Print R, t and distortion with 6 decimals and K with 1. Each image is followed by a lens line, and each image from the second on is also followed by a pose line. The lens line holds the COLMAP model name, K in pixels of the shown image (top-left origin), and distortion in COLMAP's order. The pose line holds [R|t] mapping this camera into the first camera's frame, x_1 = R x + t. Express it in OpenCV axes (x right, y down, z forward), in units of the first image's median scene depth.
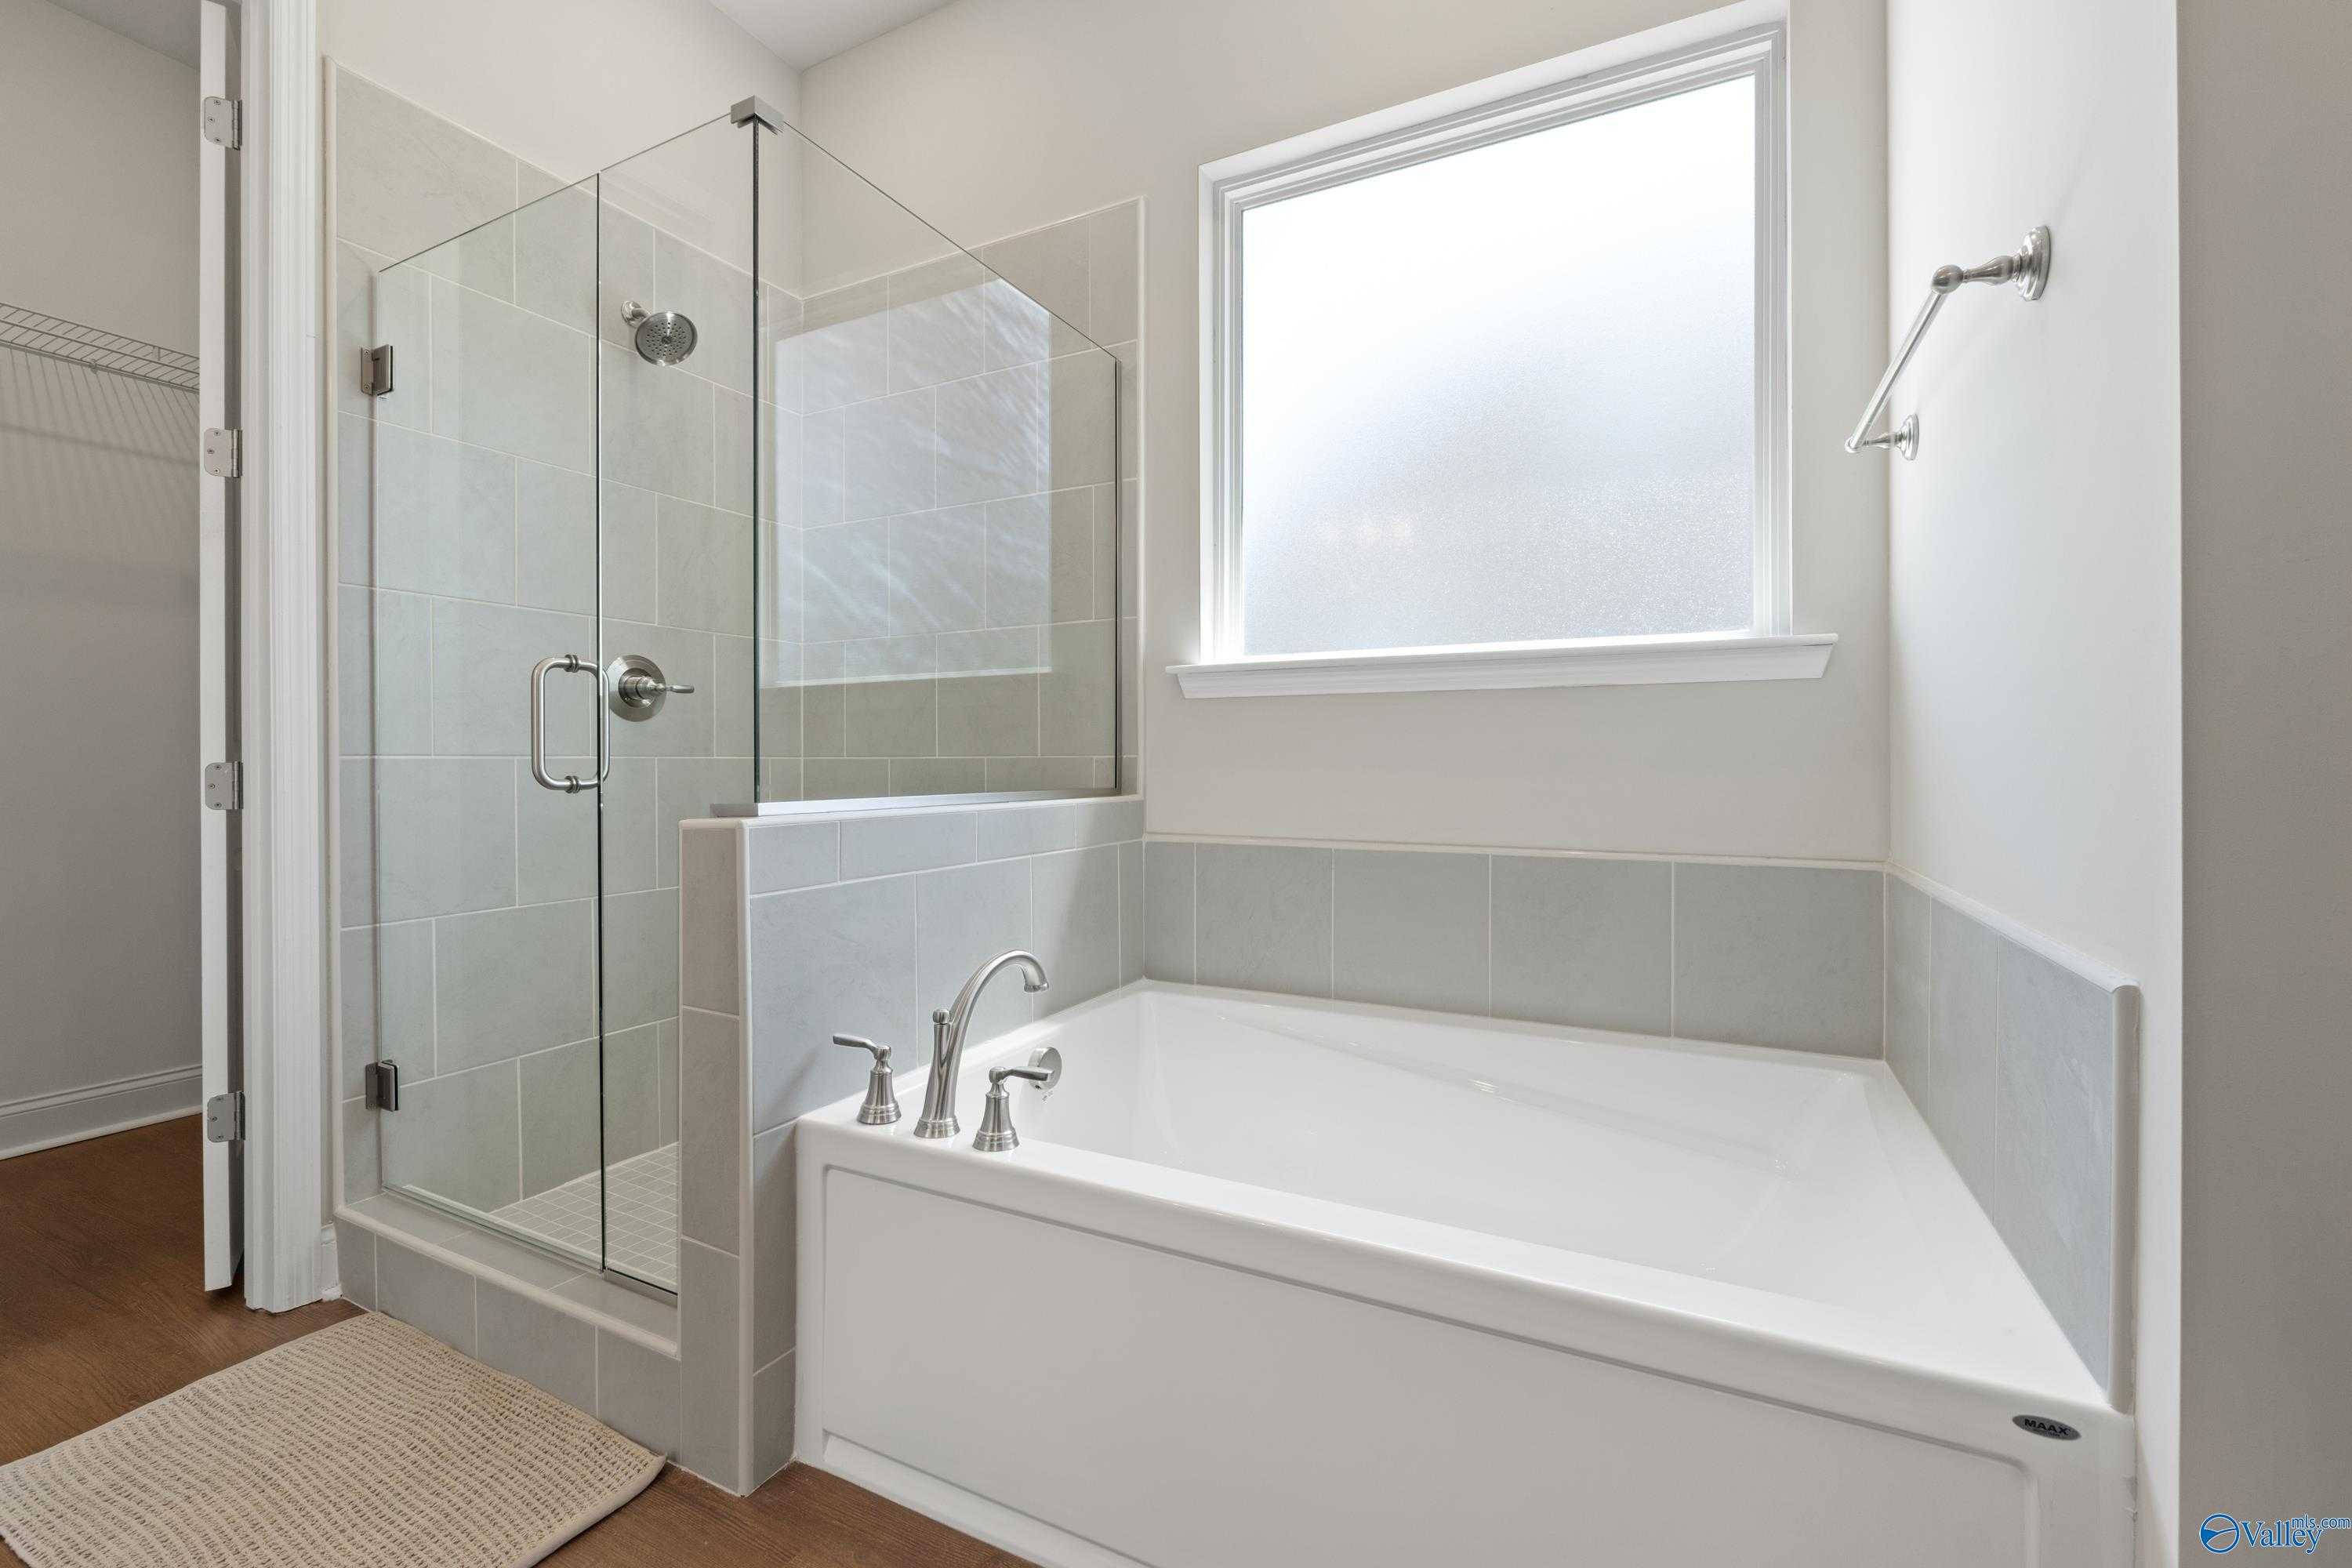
lens RADIAL K [[1006.7, 0, 1176.6], [0, 1006.7, 770.7], [0, 0, 1]] dist [-0.007335, -0.000473]
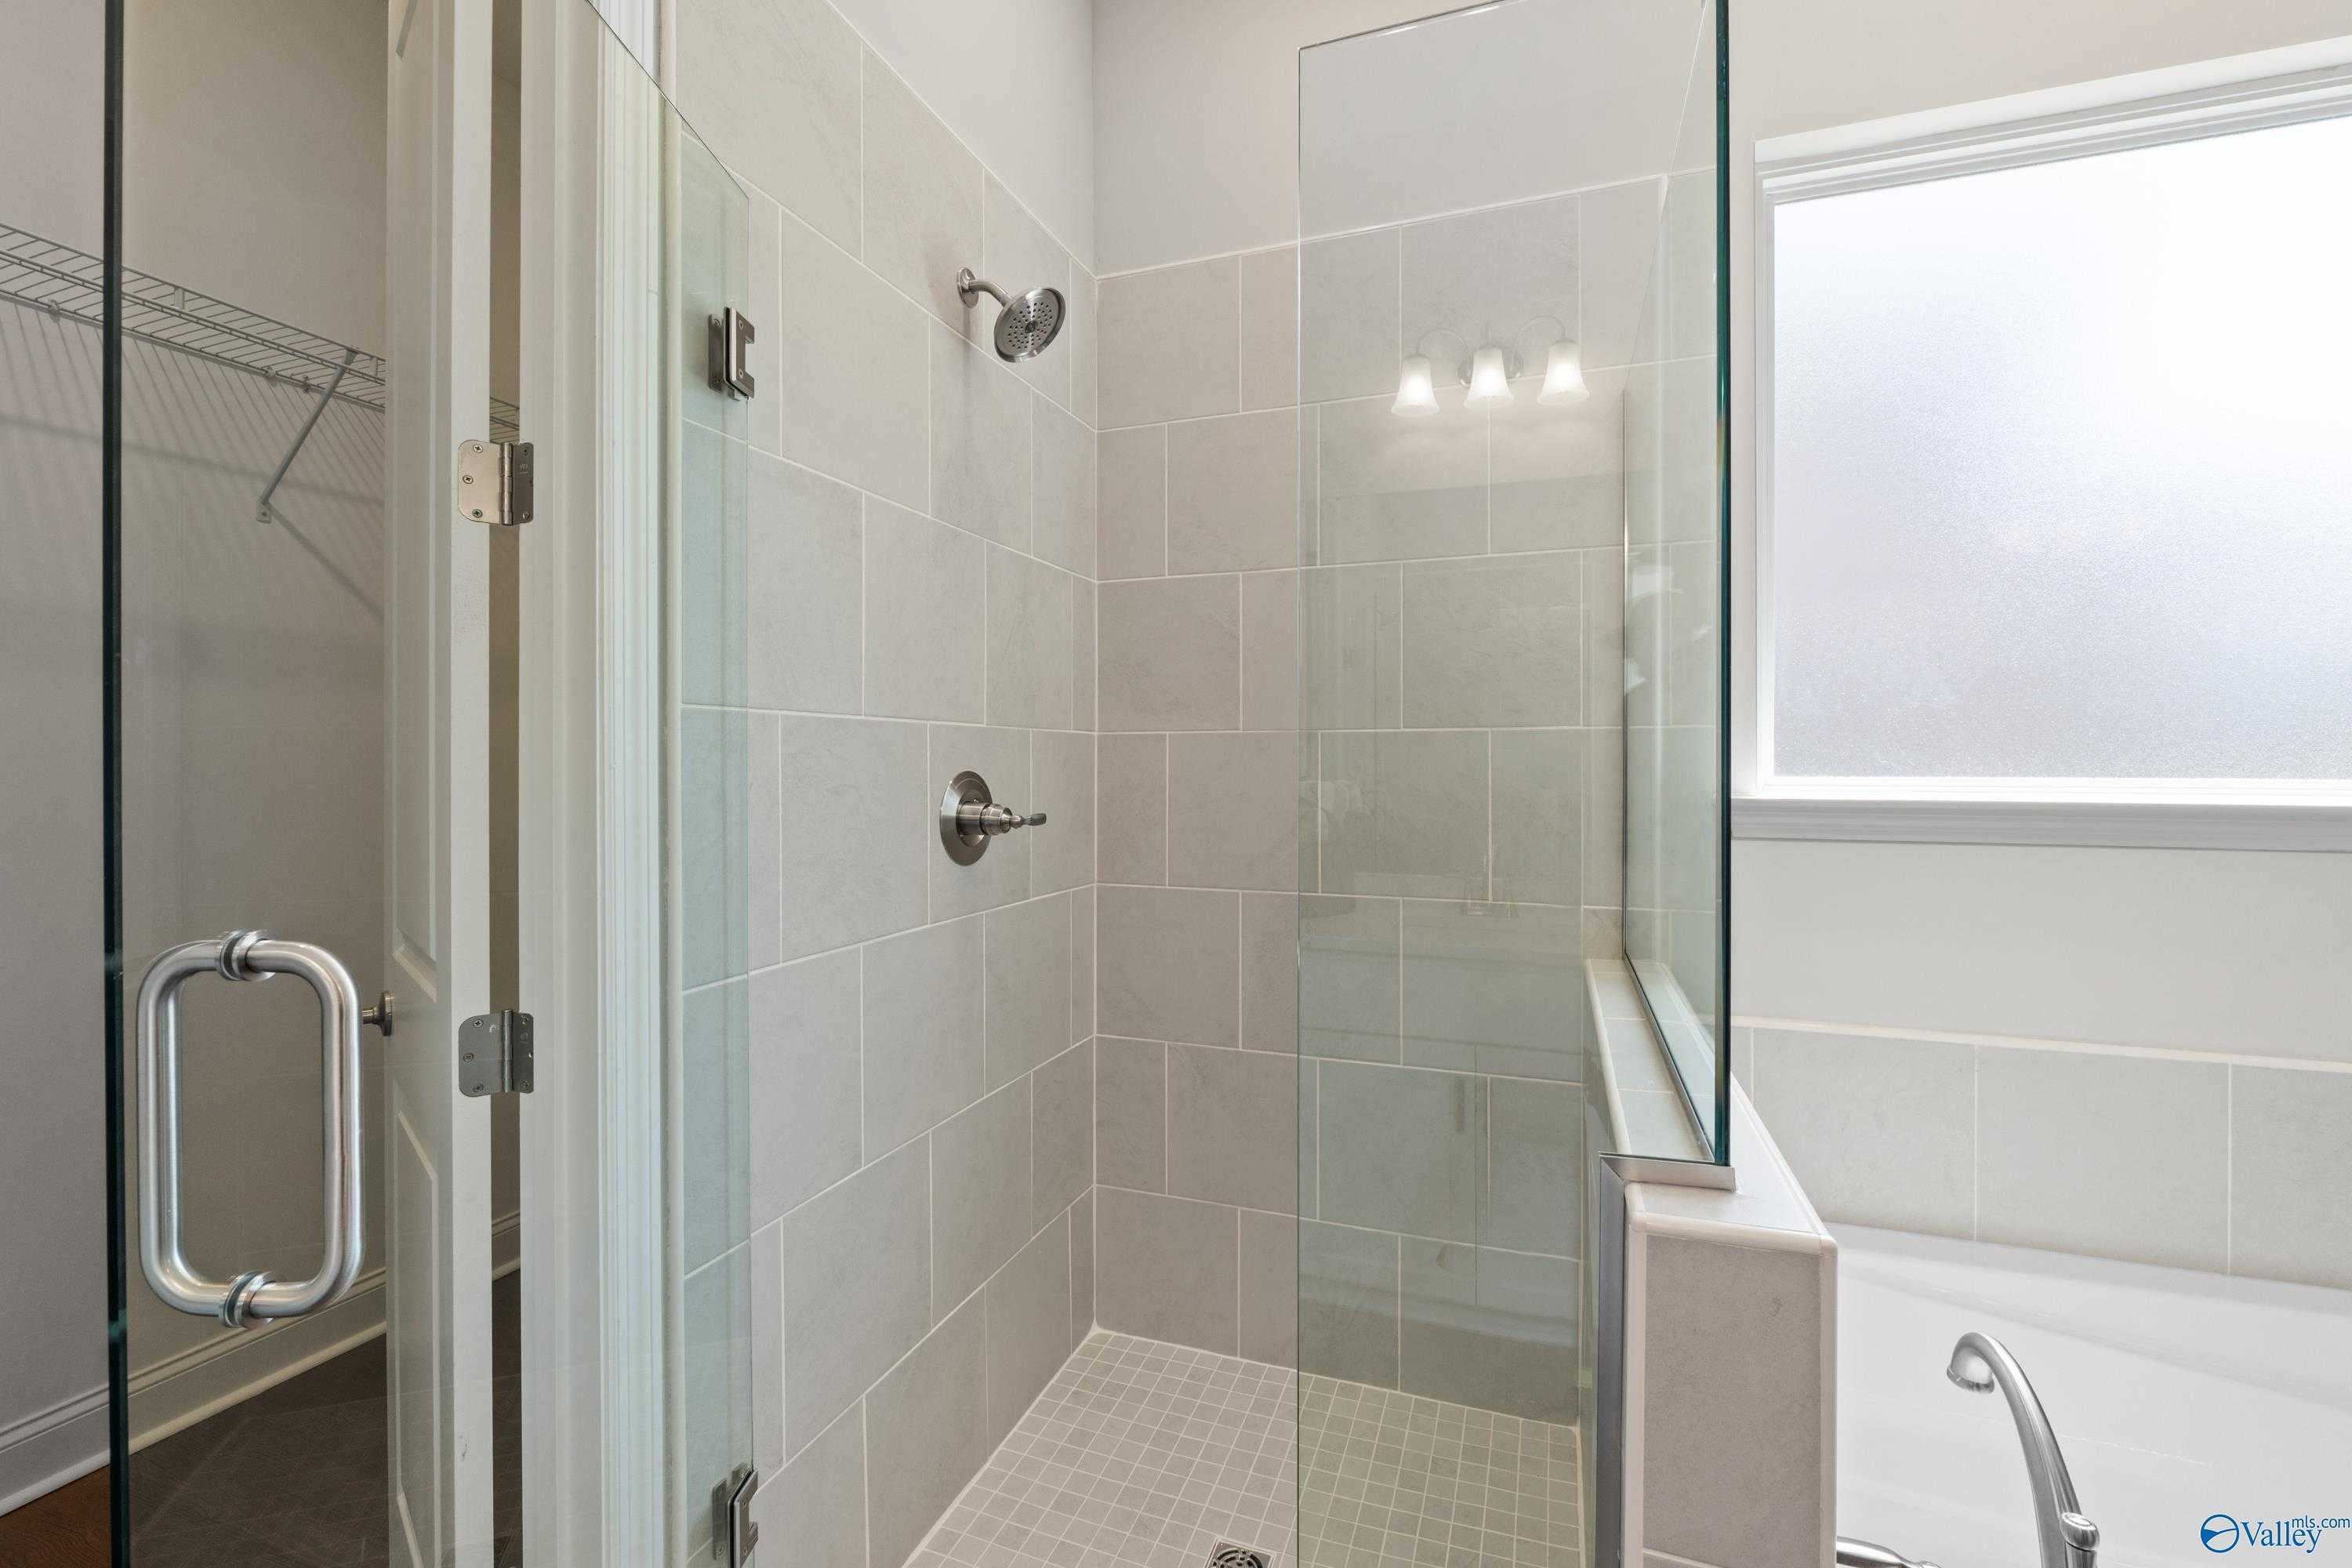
lens RADIAL K [[1006.7, 0, 1176.6], [0, 1006.7, 770.7], [0, 0, 1]] dist [-0.007335, -0.000473]
pose [[0.991956, 0.001538, 0.126572, -0.497823], [-0.001790, 0.999997, 0.001877, -0.120313], [-0.126568, -0.002089, 0.991956, 0.291182]]
